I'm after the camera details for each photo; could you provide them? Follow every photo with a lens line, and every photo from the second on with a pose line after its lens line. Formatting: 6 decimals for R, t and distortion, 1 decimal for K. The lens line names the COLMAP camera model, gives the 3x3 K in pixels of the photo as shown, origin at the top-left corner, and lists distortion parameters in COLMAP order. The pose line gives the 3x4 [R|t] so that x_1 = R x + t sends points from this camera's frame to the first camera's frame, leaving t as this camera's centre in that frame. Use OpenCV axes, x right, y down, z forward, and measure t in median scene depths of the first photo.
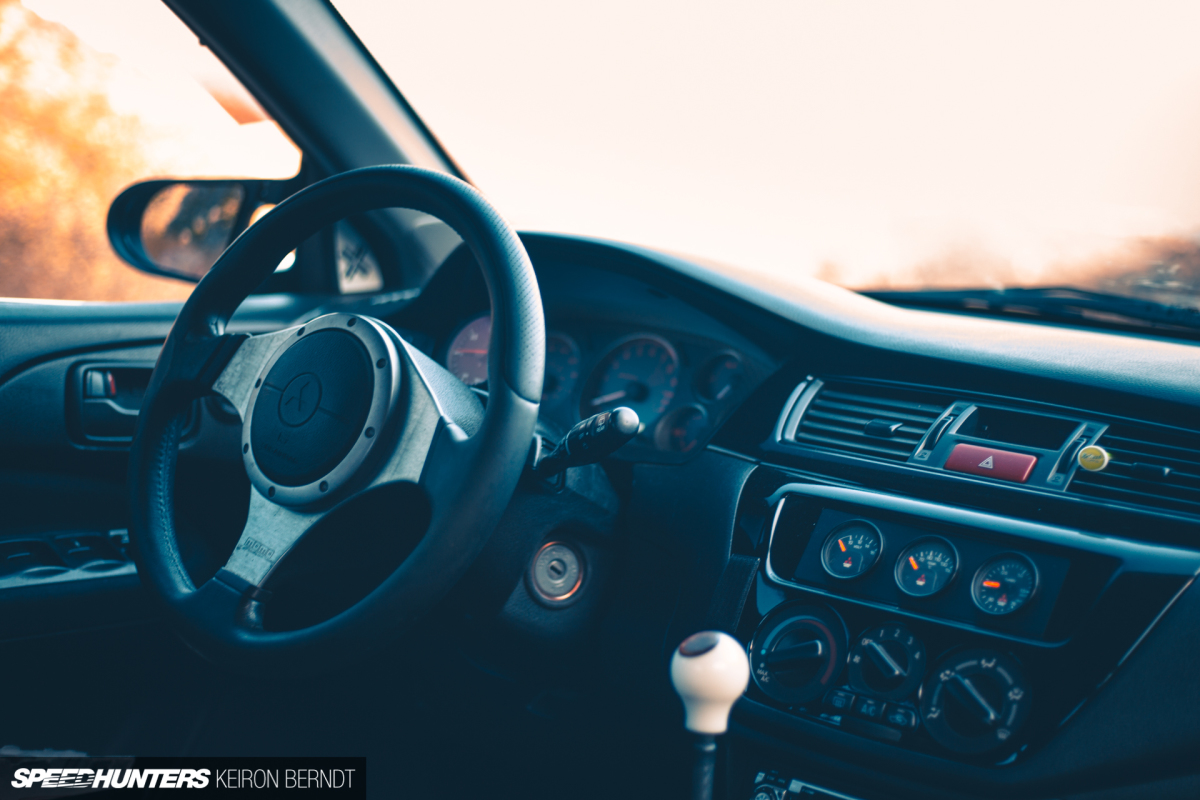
lens RADIAL K [[1626.3, 0, 598.4], [0, 1626.3, 397.3], [0, 0, 1]] dist [-0.006587, 0.000000]
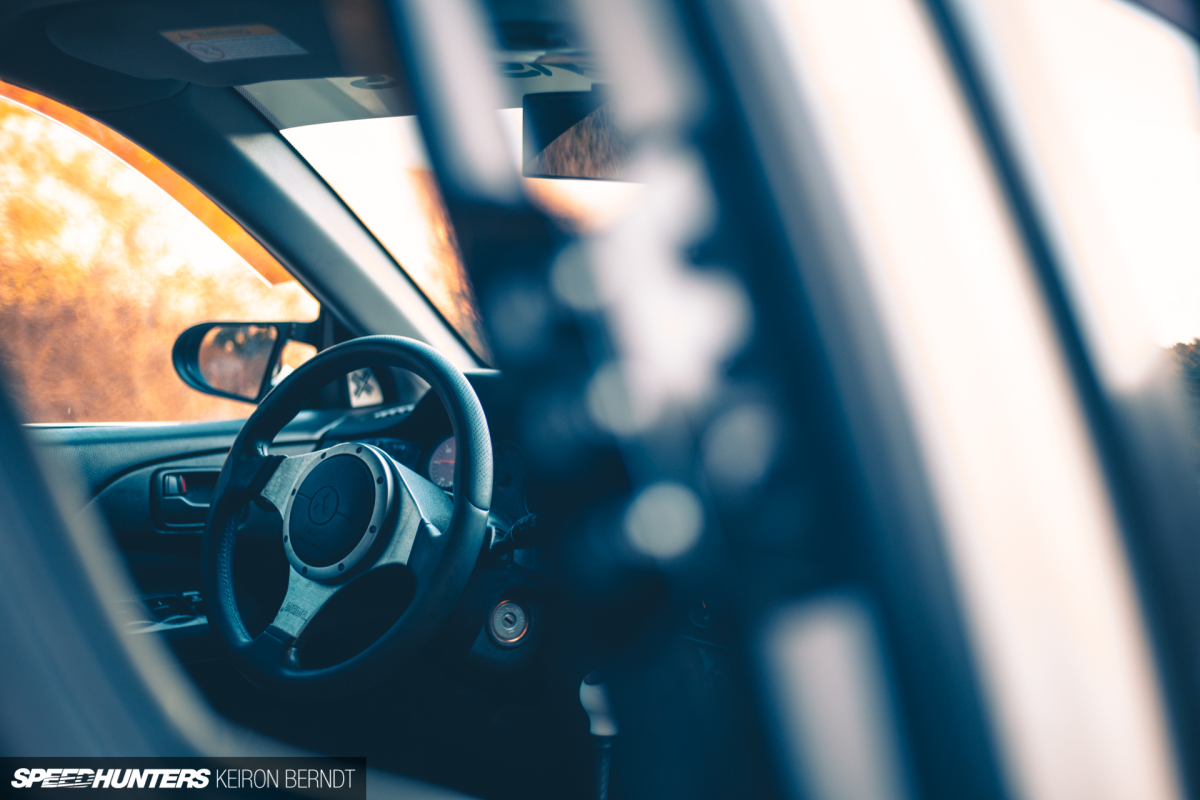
lens RADIAL K [[1626.3, 0, 596.9], [0, 1626.3, 401.4], [0, 0, 1]] dist [-0.006587, 0.000000]
pose [[0.999838, -0.015457, -0.009234, 0.066943], [0.015448, 0.999880, -0.001060, -0.080788], [0.009249, 0.000918, 0.999957, -0.401575]]
